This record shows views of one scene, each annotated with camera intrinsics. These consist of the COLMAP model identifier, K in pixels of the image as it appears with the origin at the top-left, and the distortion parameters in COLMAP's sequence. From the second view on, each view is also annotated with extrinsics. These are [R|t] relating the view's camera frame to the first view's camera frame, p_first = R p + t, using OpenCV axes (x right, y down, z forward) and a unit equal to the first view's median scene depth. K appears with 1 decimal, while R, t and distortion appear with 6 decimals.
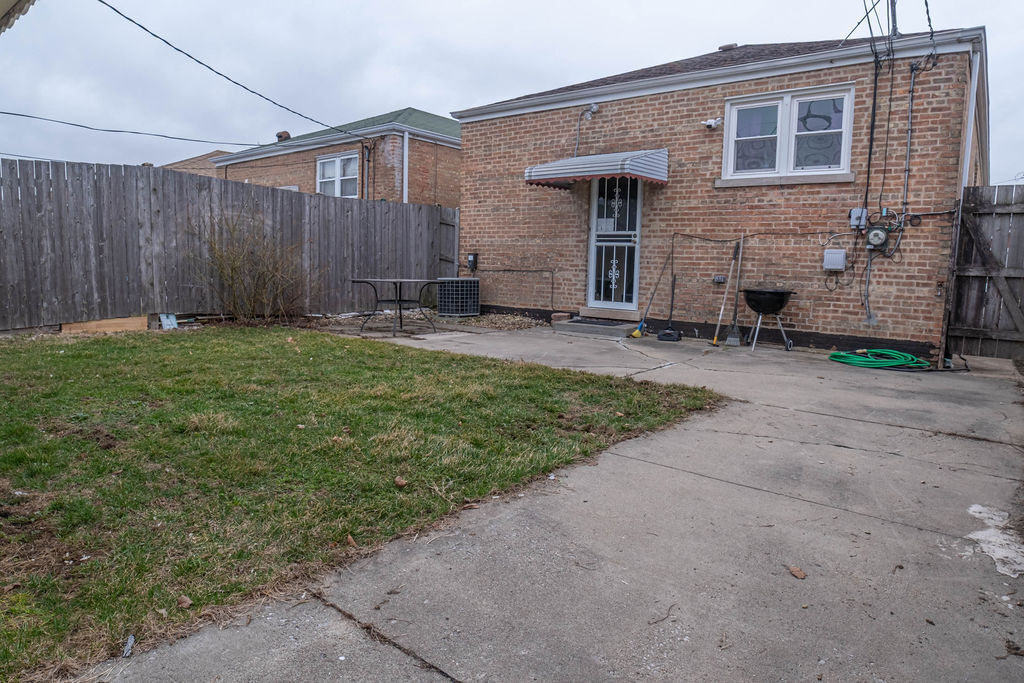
lens RADIAL K [[632.7, 0, 511.9], [0, 632.7, 341.9], [0, 0, 1]] dist [-0.059491, 0.011045]
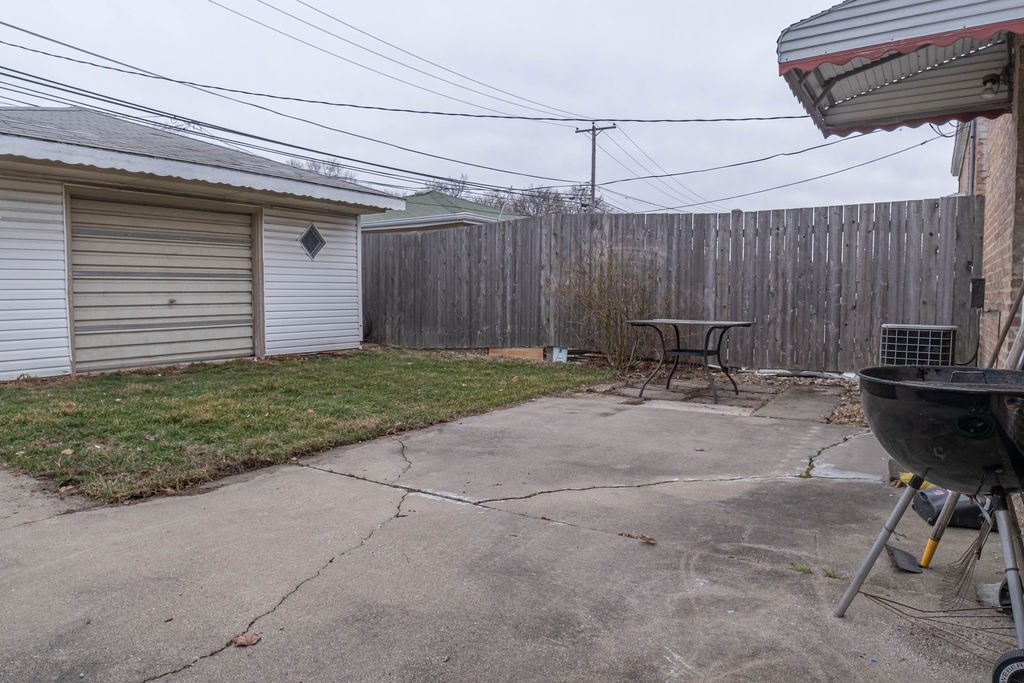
lens RADIAL K [[681.3, 0, 511.5], [0, 681.3, 340.1], [0, 0, 1]] dist [-0.000977, -0.000061]
pose [[0.113588, 0.039885, -0.992727, 0.611883], [-0.127539, 0.991512, 0.025243, -0.078613], [0.985308, 0.123744, 0.117711, 0.791497]]
